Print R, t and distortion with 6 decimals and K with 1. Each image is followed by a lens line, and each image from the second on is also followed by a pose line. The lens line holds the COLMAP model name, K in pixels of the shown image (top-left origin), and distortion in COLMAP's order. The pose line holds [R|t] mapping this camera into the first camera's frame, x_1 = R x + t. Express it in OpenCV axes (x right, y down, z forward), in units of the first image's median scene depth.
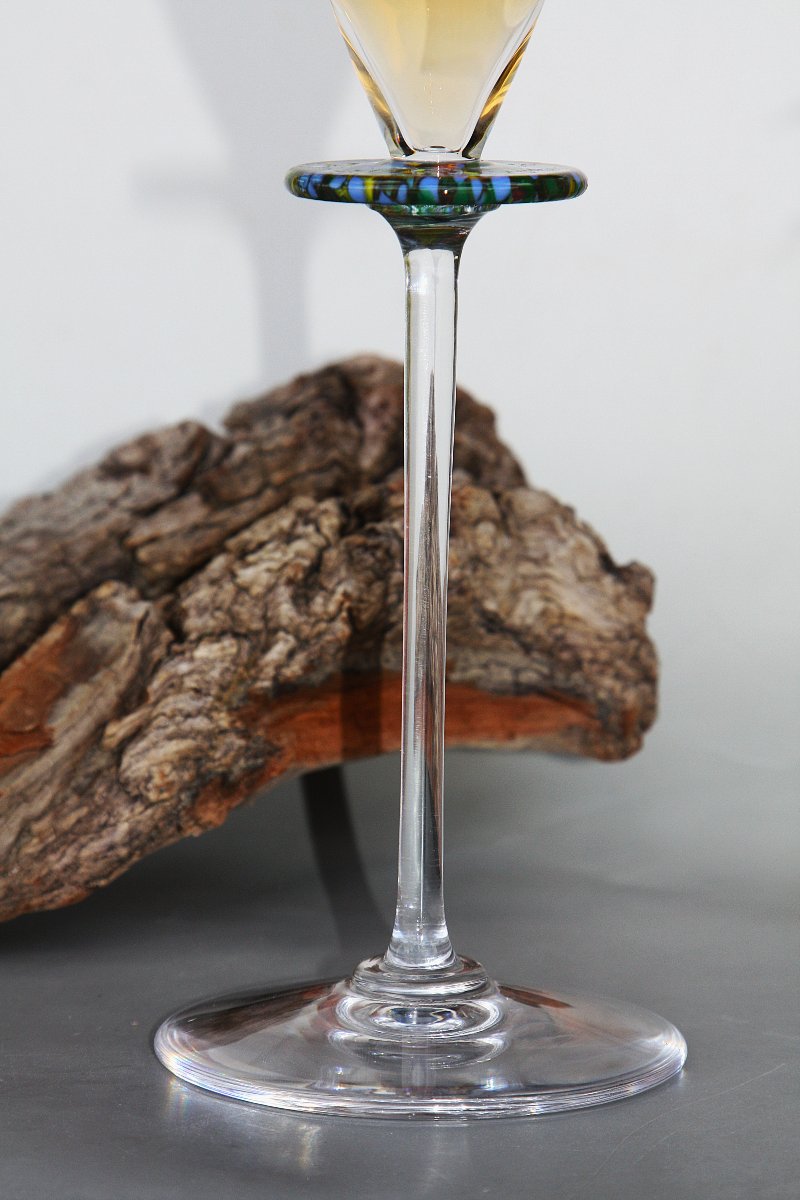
lens RADIAL K [[4464.9, 0, 400.0], [0, 4464.9, 600.0], [0, 0, 1]] dist [0.195603, -1.233266]
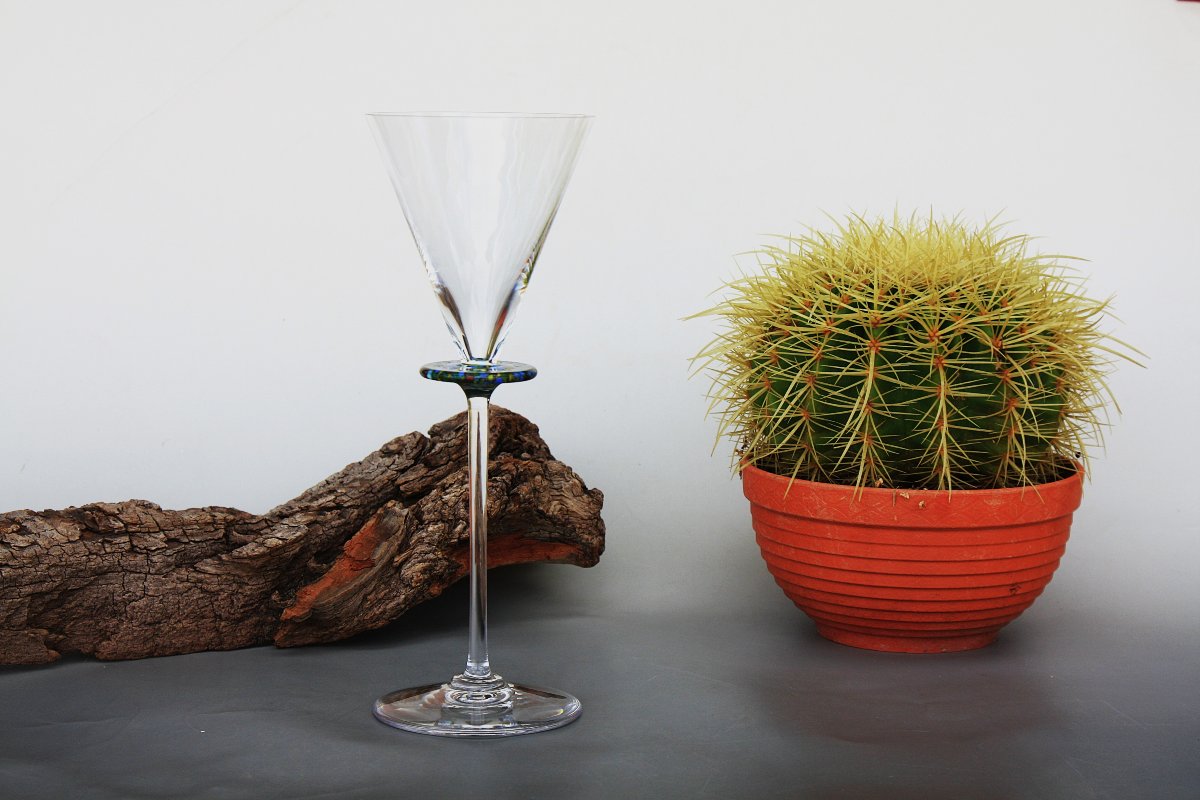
lens RADIAL K [[2482.3, 0, 600.0], [0, 2482.3, 400.0], [0, 0, 1]] dist [0.069909, 0.007544]
pose [[0.997808, -0.011396, 0.065192, -0.038887], [0.012708, 0.999724, -0.019756, -0.032754], [-0.064949, 0.020541, 0.997677, -0.441869]]
